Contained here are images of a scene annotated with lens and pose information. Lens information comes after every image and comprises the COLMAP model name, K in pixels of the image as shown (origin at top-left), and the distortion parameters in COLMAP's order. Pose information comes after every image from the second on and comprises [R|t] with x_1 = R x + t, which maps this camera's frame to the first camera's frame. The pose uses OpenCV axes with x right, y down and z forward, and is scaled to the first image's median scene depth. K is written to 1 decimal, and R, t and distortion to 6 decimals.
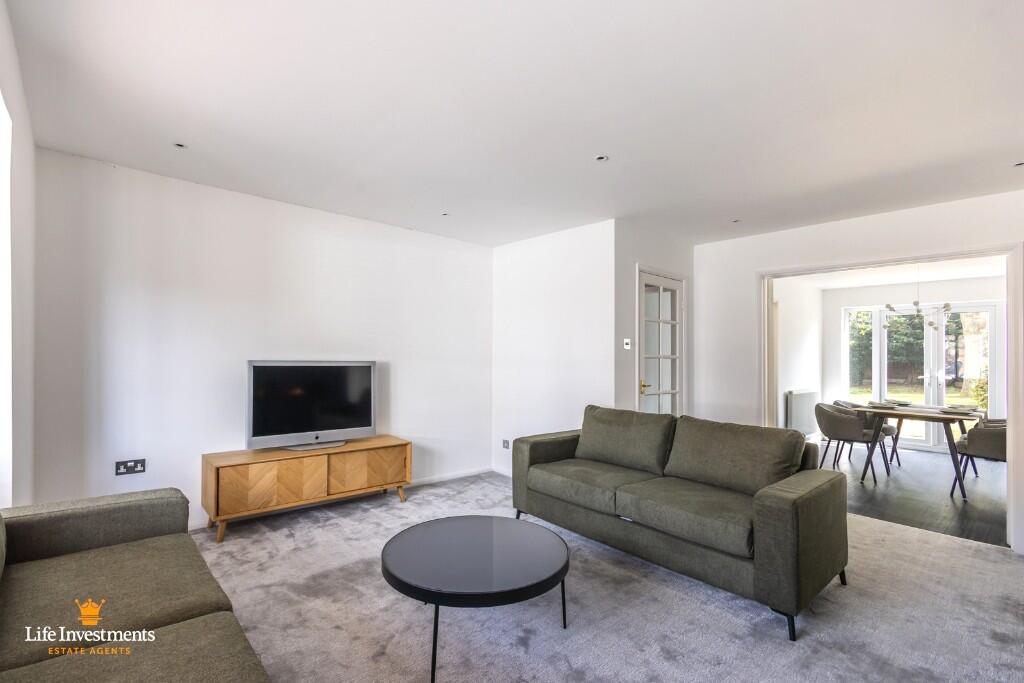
lens RADIAL K [[467.0, 0, 496.7], [0, 467.0, 340.3], [0, 0, 1]] dist [0.004142, -0.002484]
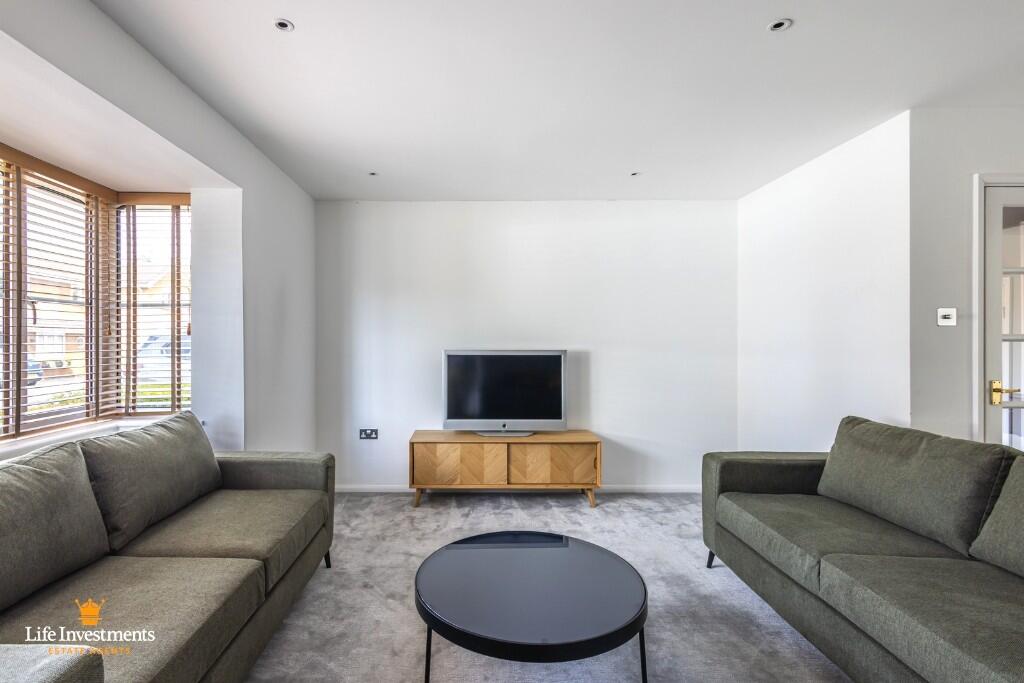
lens RADIAL K [[478.0, 0, 485.7], [0, 478.0, 335.6], [0, 0, 1]] dist [0.008456, -0.001427]
pose [[0.750753, -0.028353, -0.659974, 0.288271], [0.036161, 0.999344, -0.001798, 0.013140], [0.659592, -0.022516, 0.751286, 0.202343]]
